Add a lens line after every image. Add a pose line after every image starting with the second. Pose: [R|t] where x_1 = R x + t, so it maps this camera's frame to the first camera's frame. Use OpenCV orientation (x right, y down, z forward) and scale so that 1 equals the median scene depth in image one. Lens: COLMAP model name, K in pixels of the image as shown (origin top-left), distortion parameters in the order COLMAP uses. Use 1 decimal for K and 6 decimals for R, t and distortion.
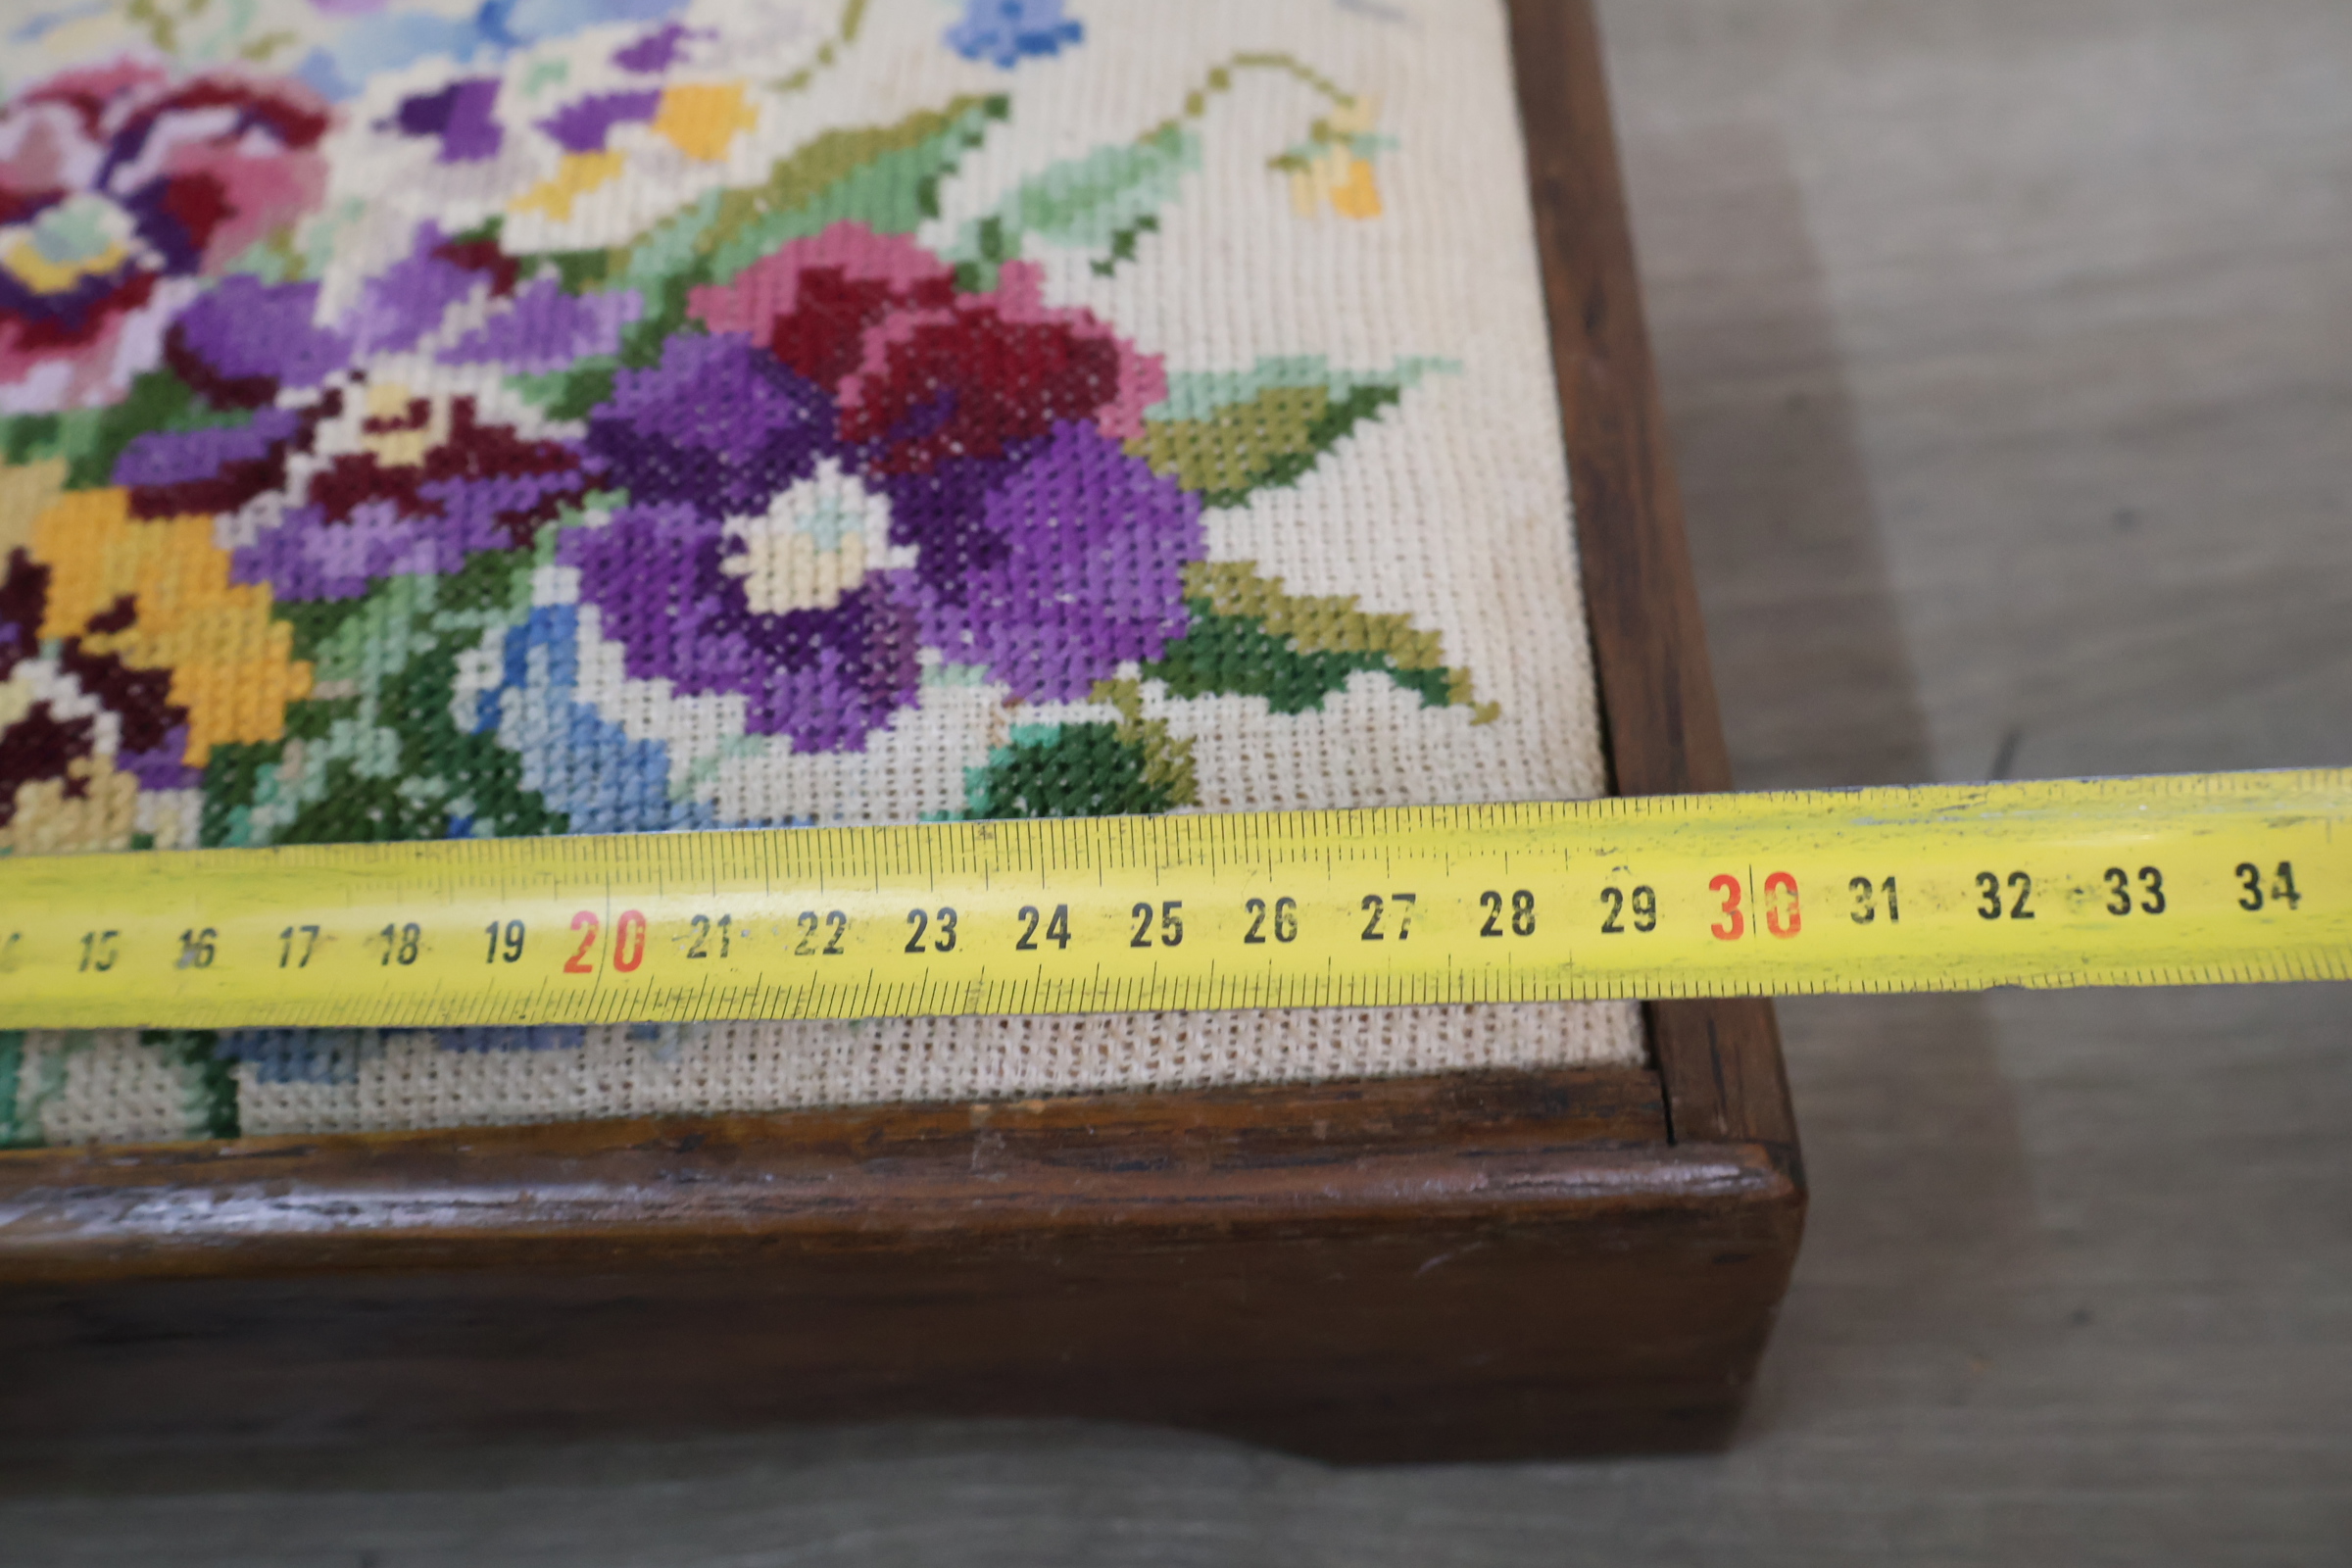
lens RADIAL K [[2604.4, 0, 1188.3], [0, 2604.4, 697.6], [0, 0, 1]] dist [0.020635, 0.010287]
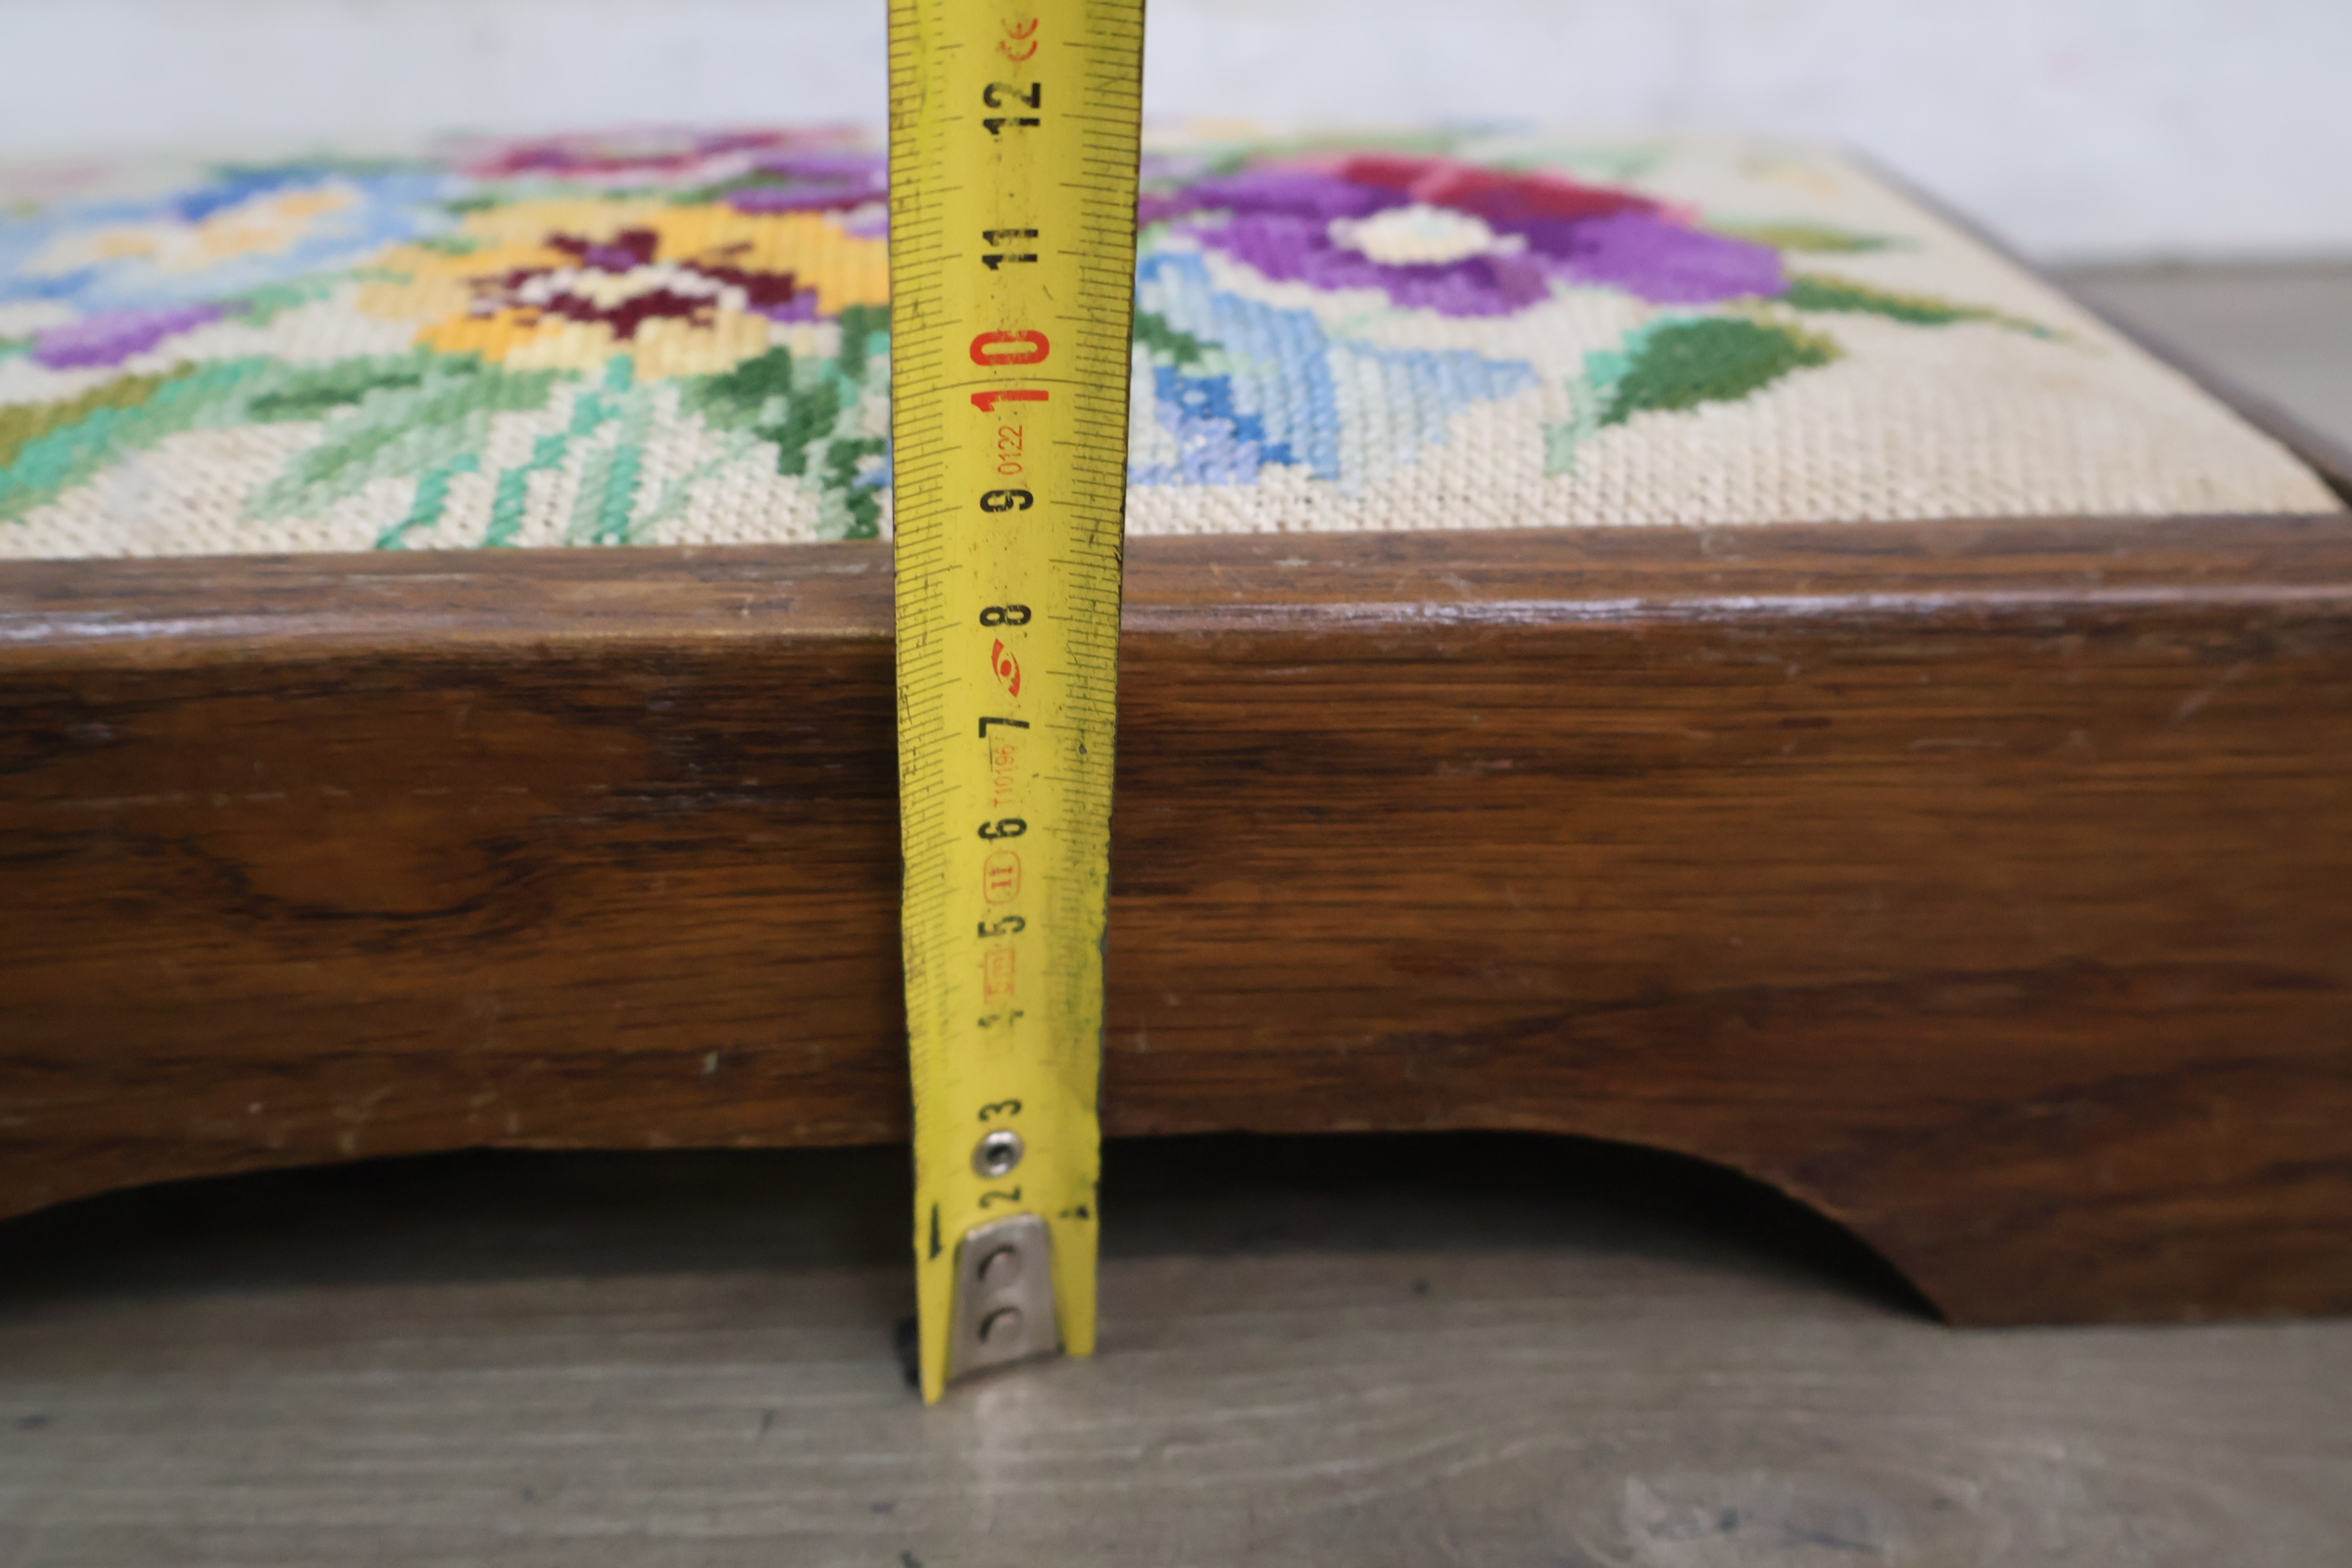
lens RADIAL K [[2515.6, 0, 1183.3], [0, 2515.6, 776.2], [0, 0, 1]] dist [0.006317, -0.012070]
pose [[0.995125, 0.065311, 0.073893, -0.294597], [-0.016633, 0.849693, -0.527016, 0.647407], [-0.097206, 0.523218, 0.846637, 0.266630]]
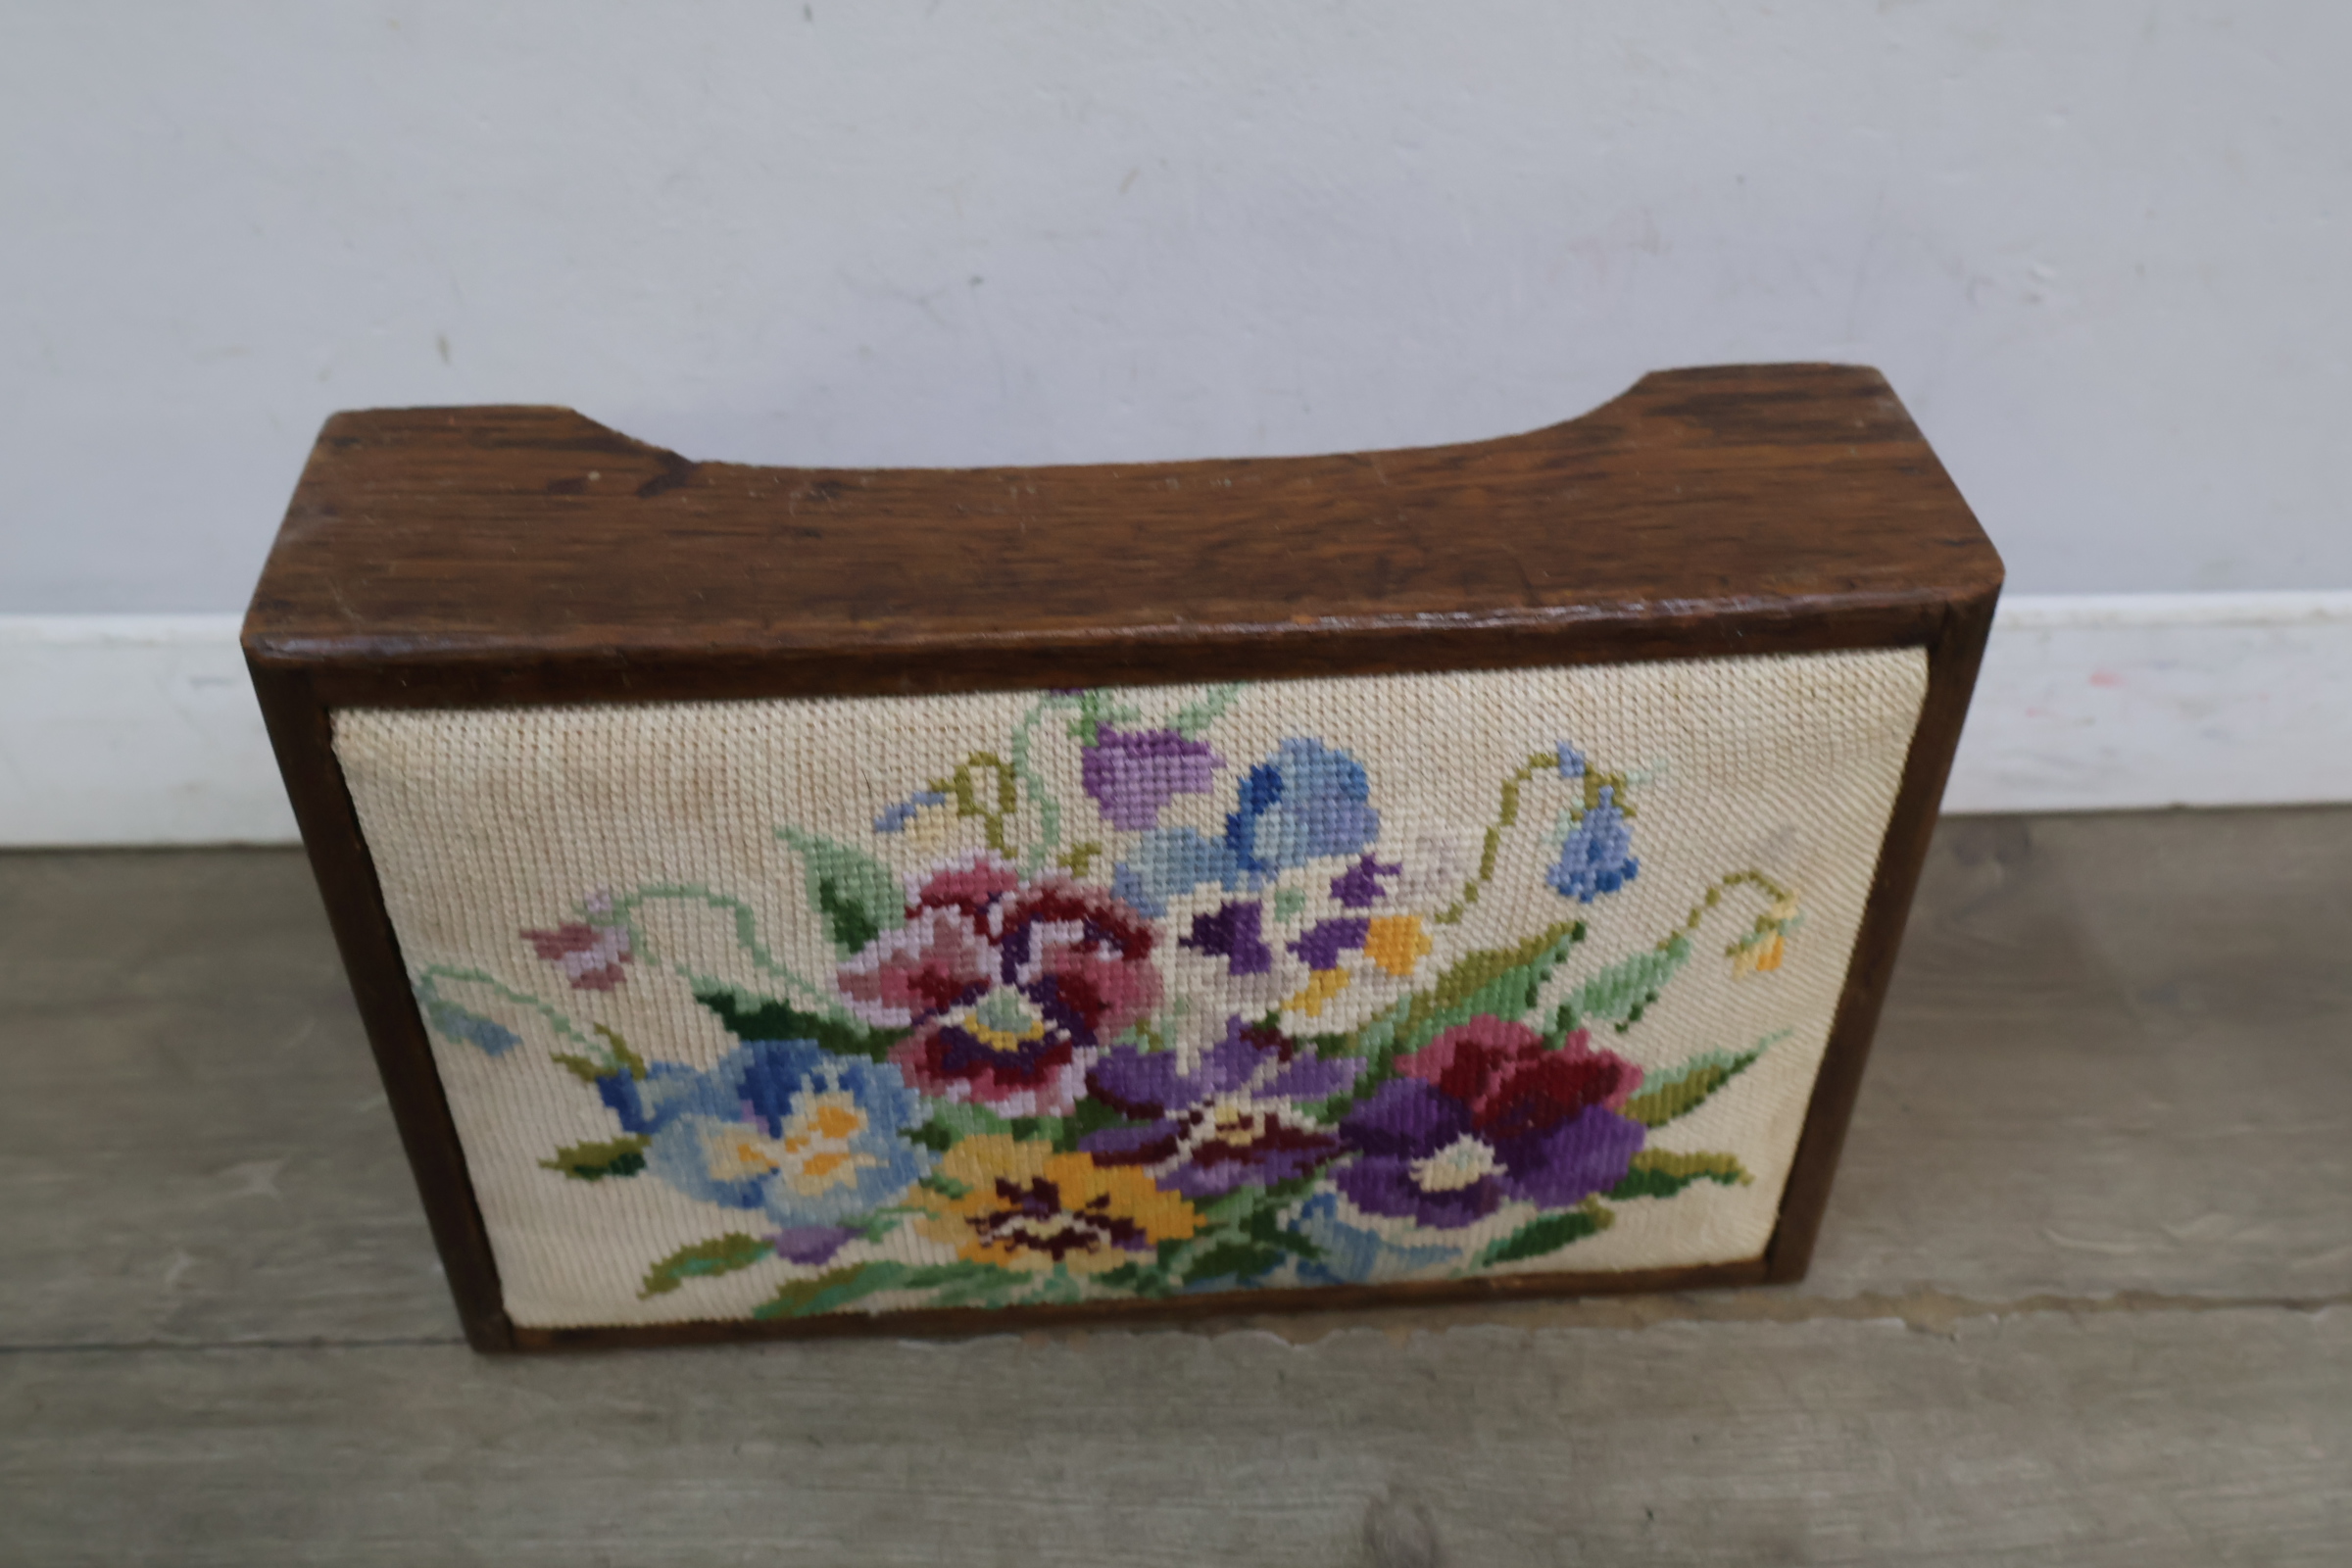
lens RADIAL K [[2153.8, 0, 1185.6], [0, 2153.8, 782.8], [0, 0, 1]] dist [-0.009644, 0.003242]
pose [[0.984471, -0.086035, 0.153017, -0.563102], [-0.121196, 0.297478, 0.947005, -1.647097], [-0.126994, -0.950844, 0.282432, 0.830413]]
